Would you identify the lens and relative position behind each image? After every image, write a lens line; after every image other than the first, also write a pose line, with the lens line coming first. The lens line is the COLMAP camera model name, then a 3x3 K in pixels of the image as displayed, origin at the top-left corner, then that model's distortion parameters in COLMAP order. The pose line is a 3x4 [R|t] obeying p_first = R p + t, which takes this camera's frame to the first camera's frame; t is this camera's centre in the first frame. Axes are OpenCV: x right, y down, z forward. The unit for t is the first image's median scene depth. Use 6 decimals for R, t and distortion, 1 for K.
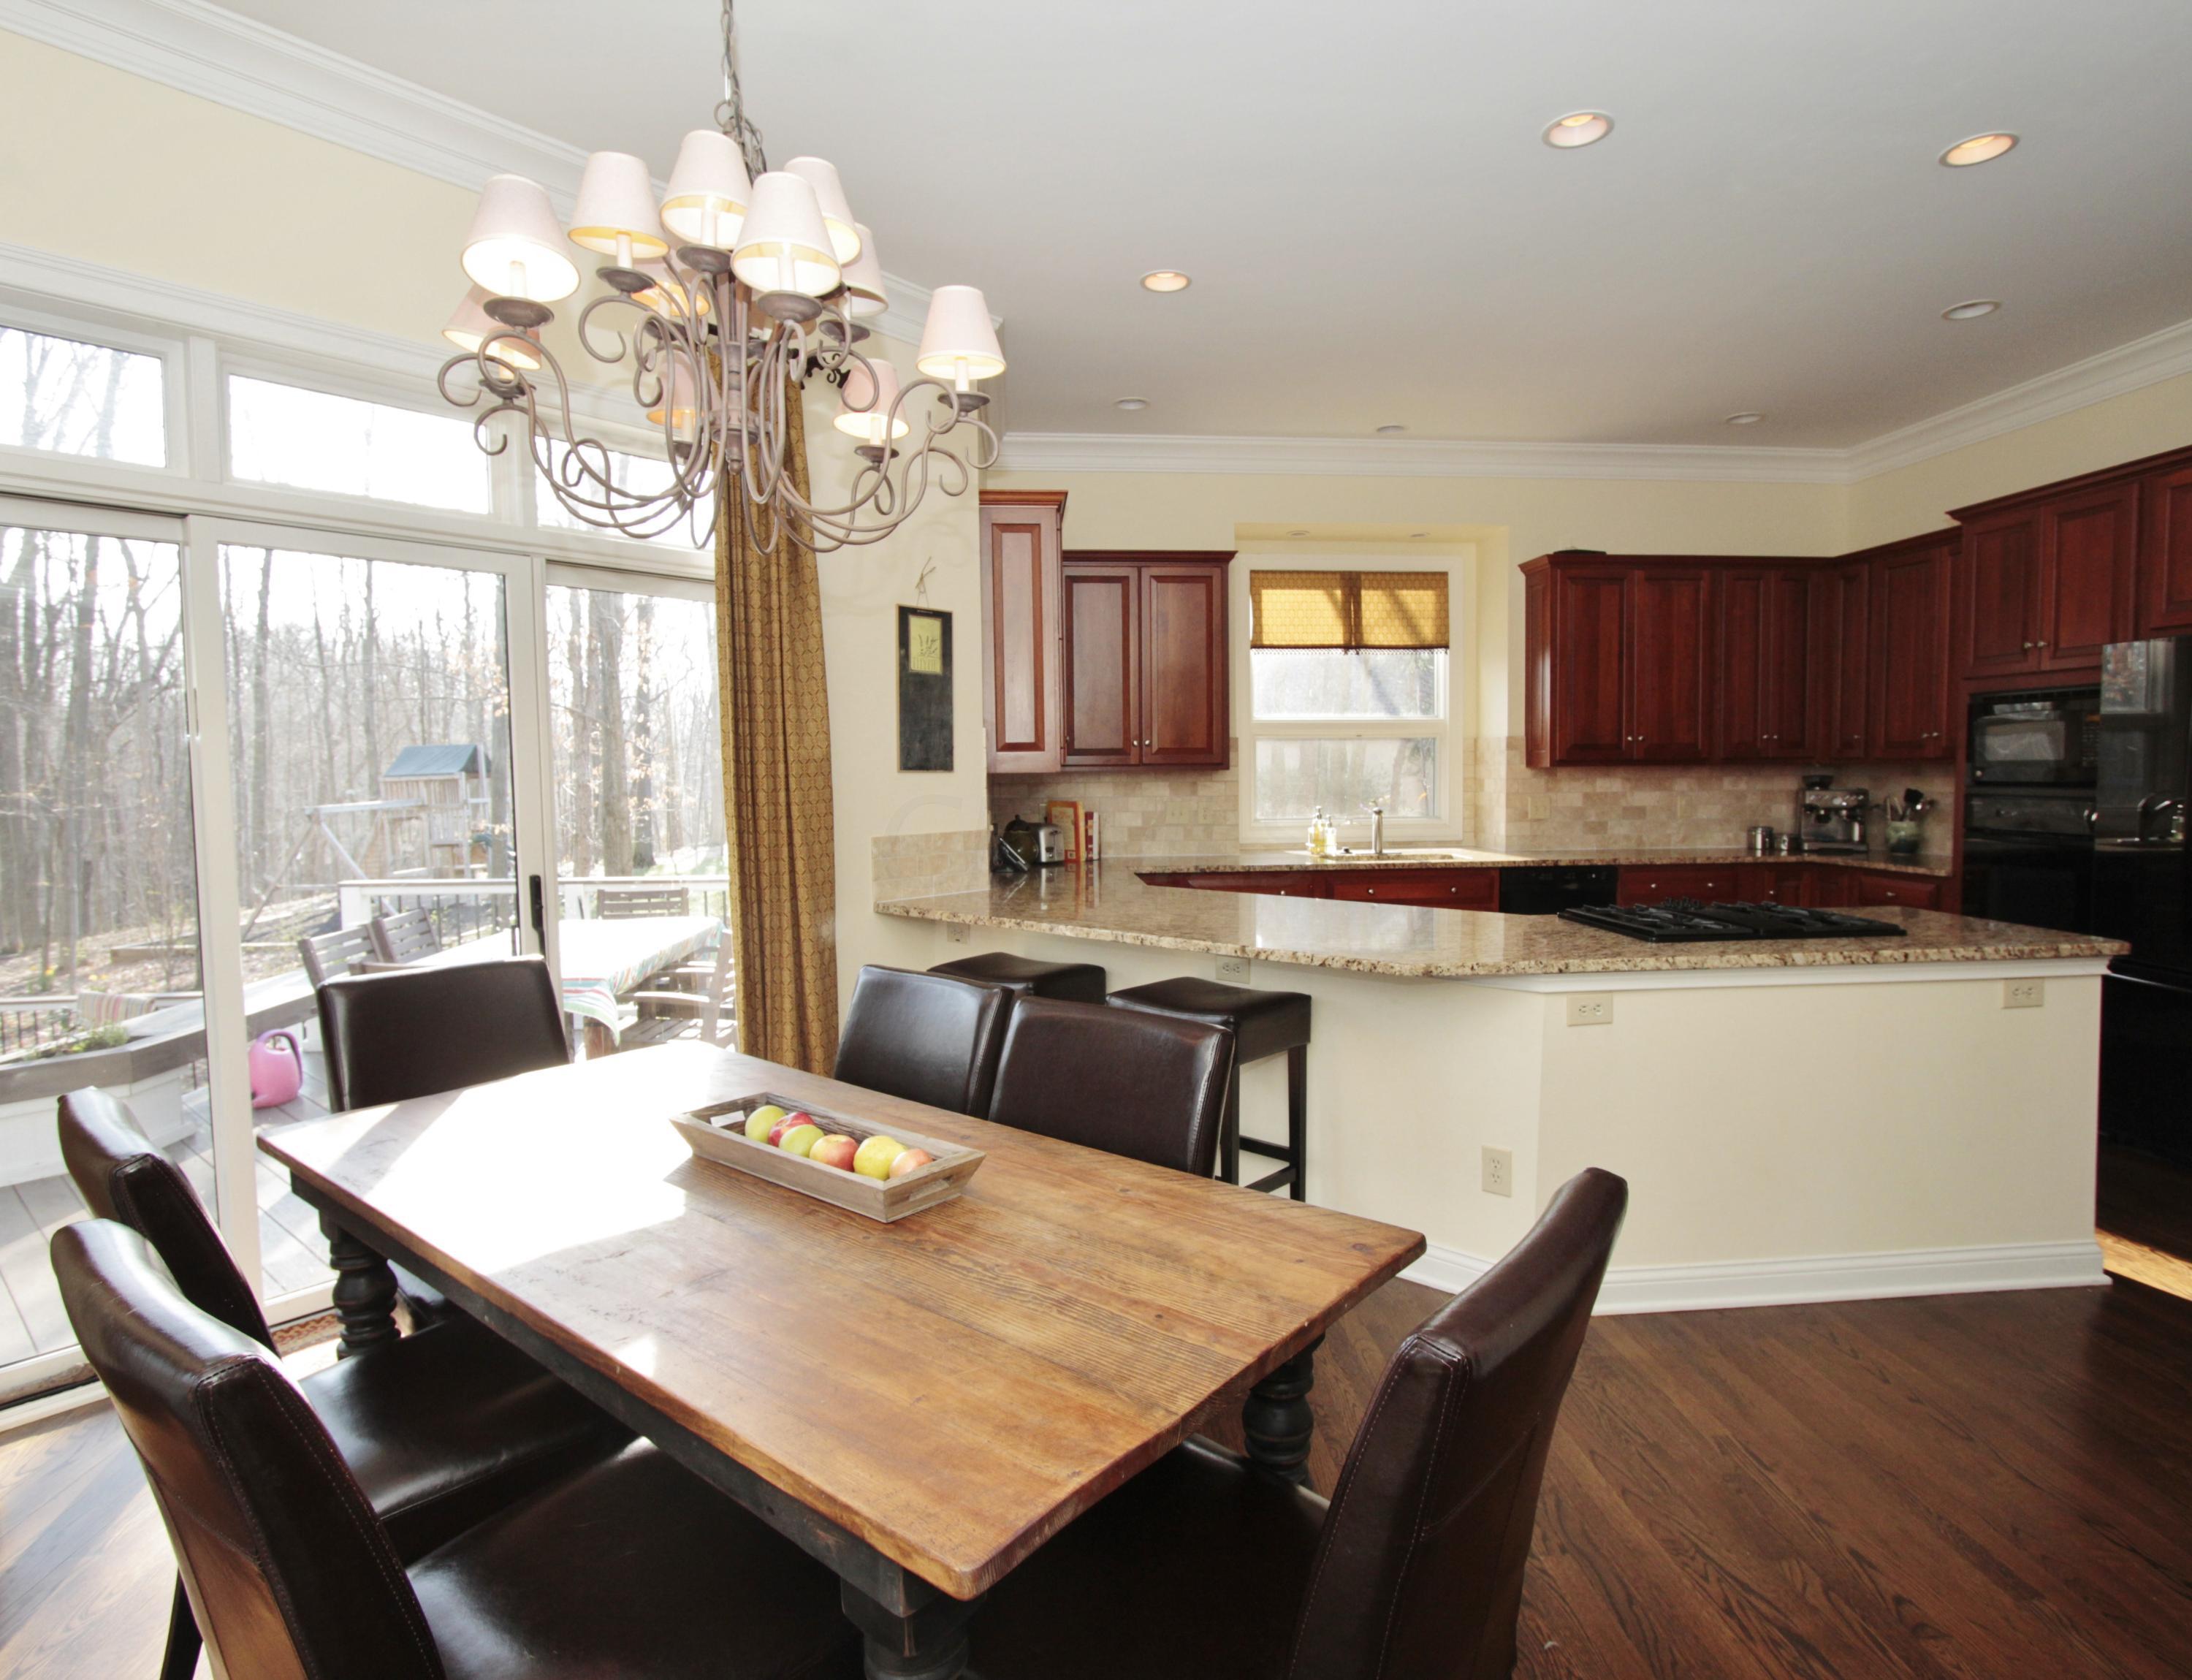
lens RADIAL K [[1179.2, 0, 1097.0], [0, 1179.2, 809.9], [0, 0, 1]] dist [0.002469, 0.000392]
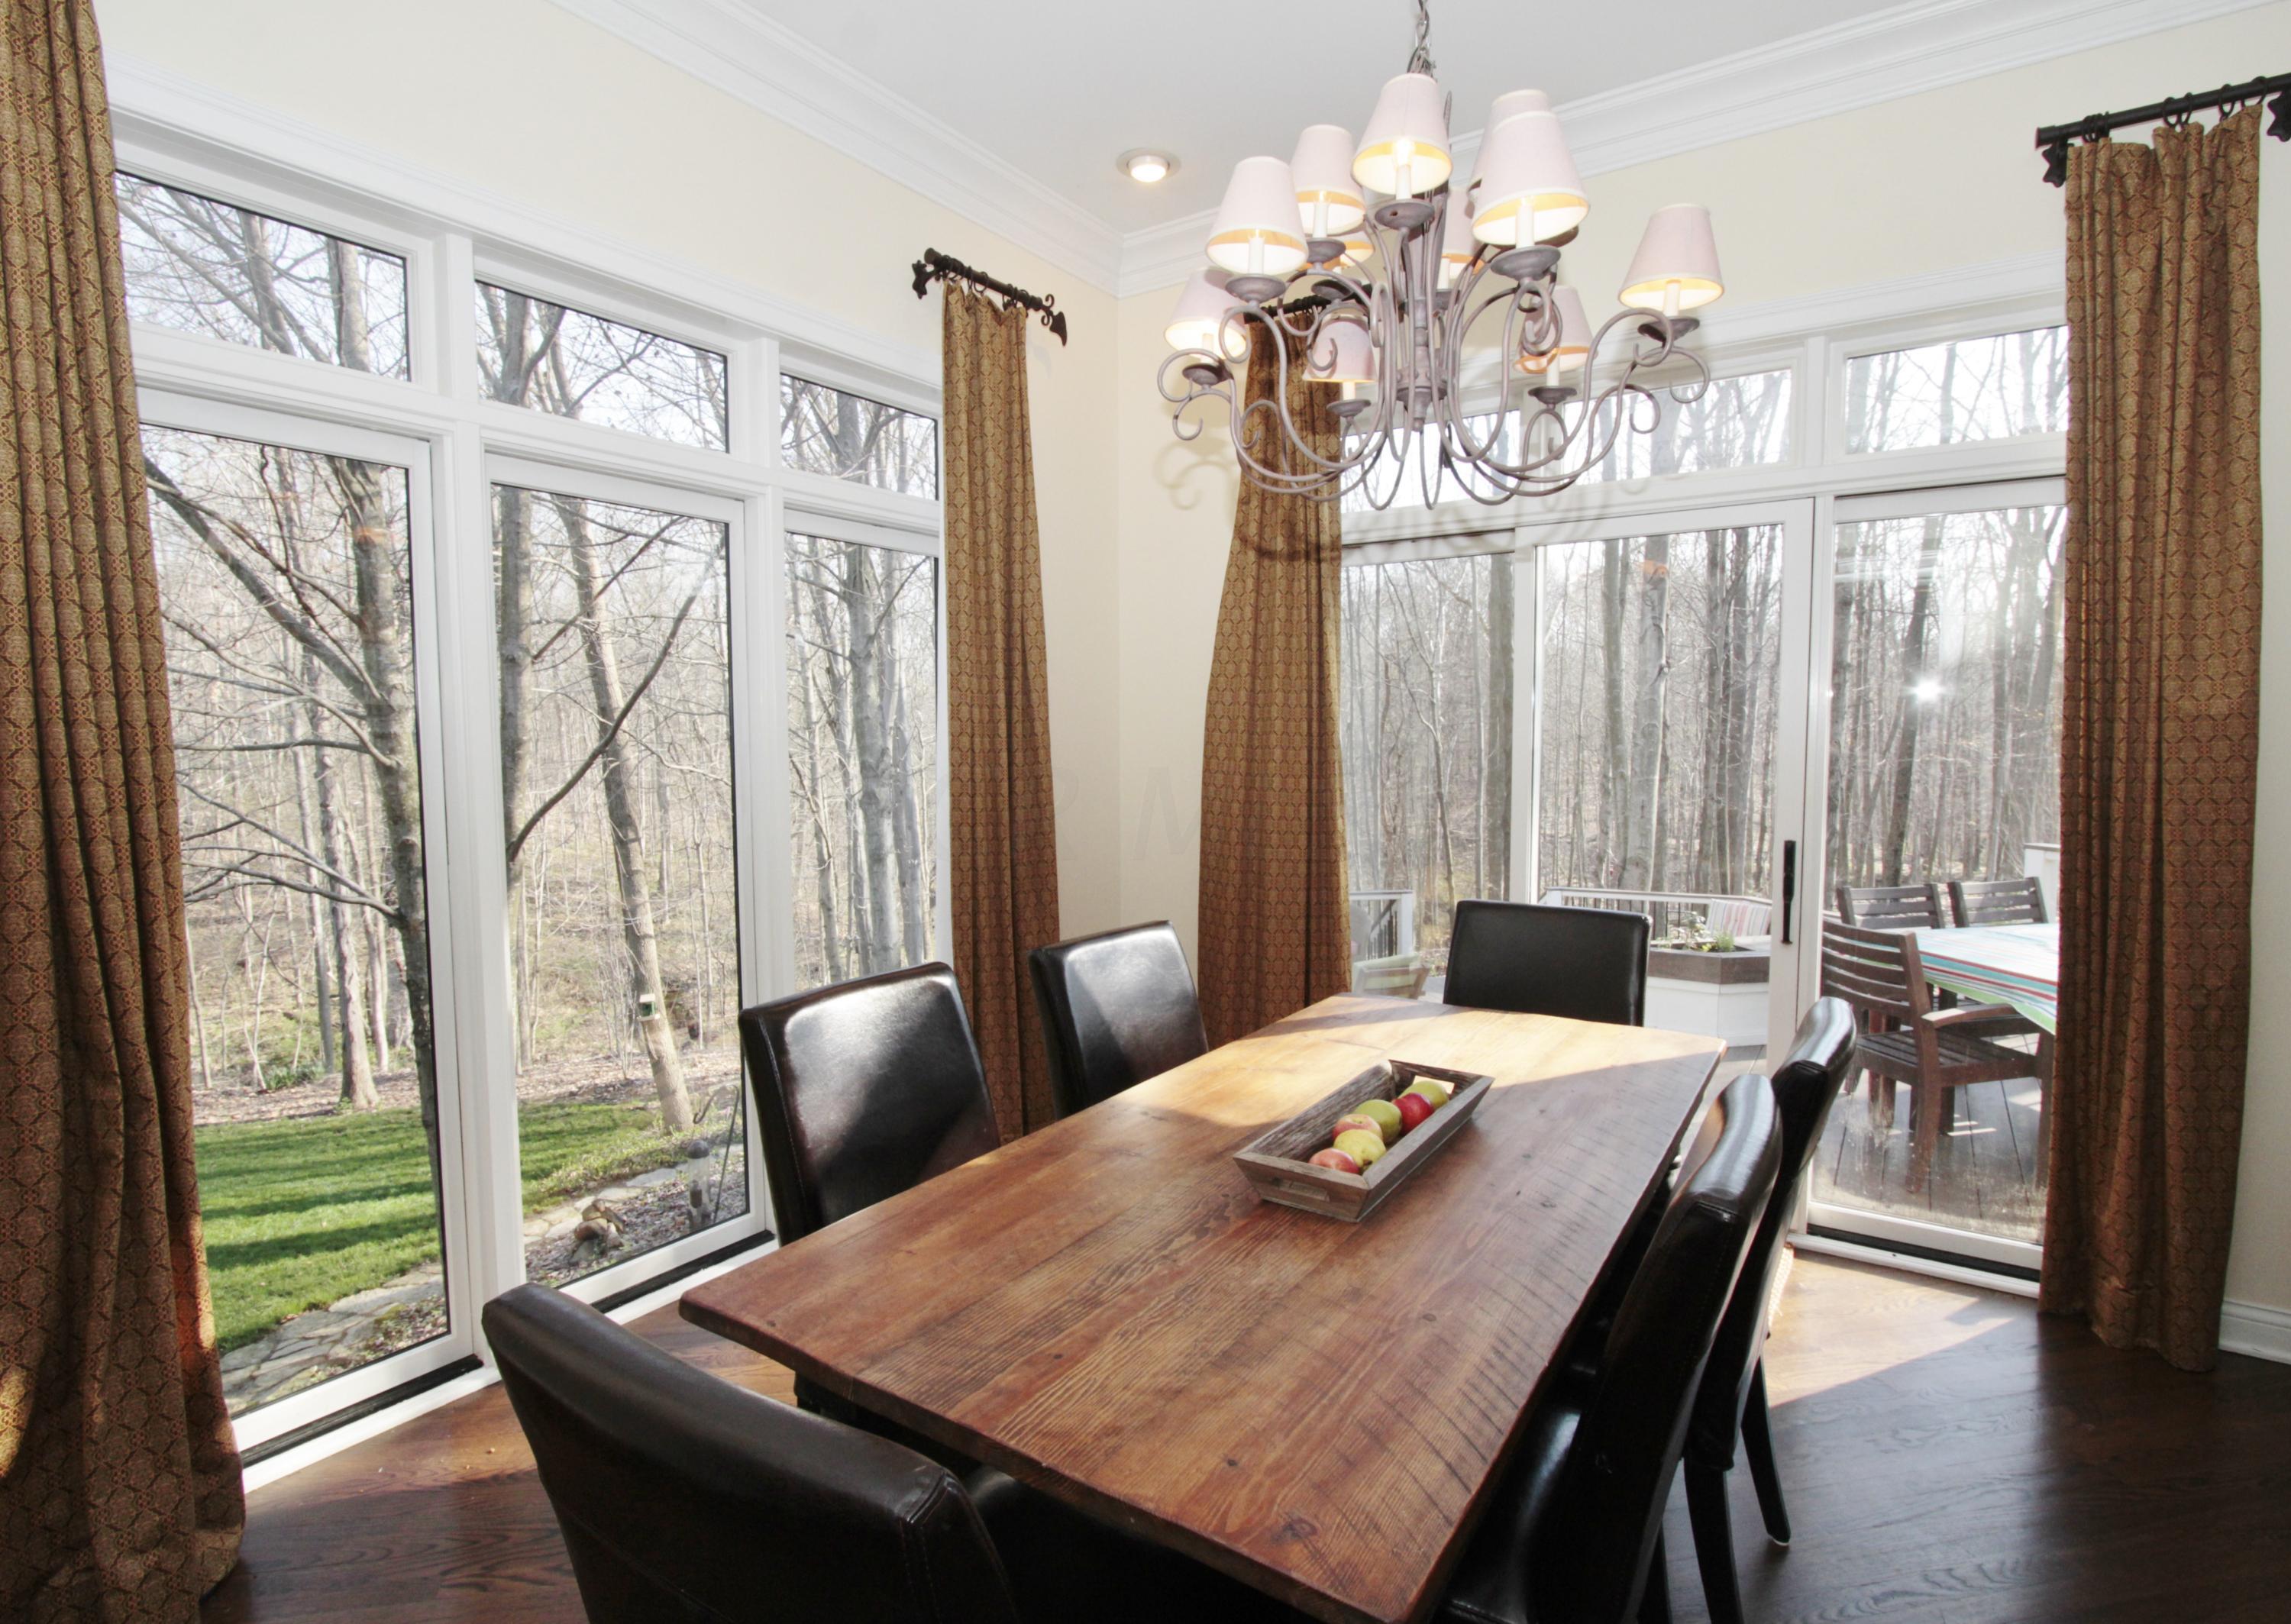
lens RADIAL K [[1125.8, 0, 1145.5], [0, 1125.8, 812.0], [0, 0, 1]] dist [-0.026436, -0.000167]
pose [[0.098317, 0.080918, -0.991860, 0.712730], [-0.034333, 0.996371, 0.077883, -0.038707], [0.994563, 0.026396, 0.100738, 0.803098]]
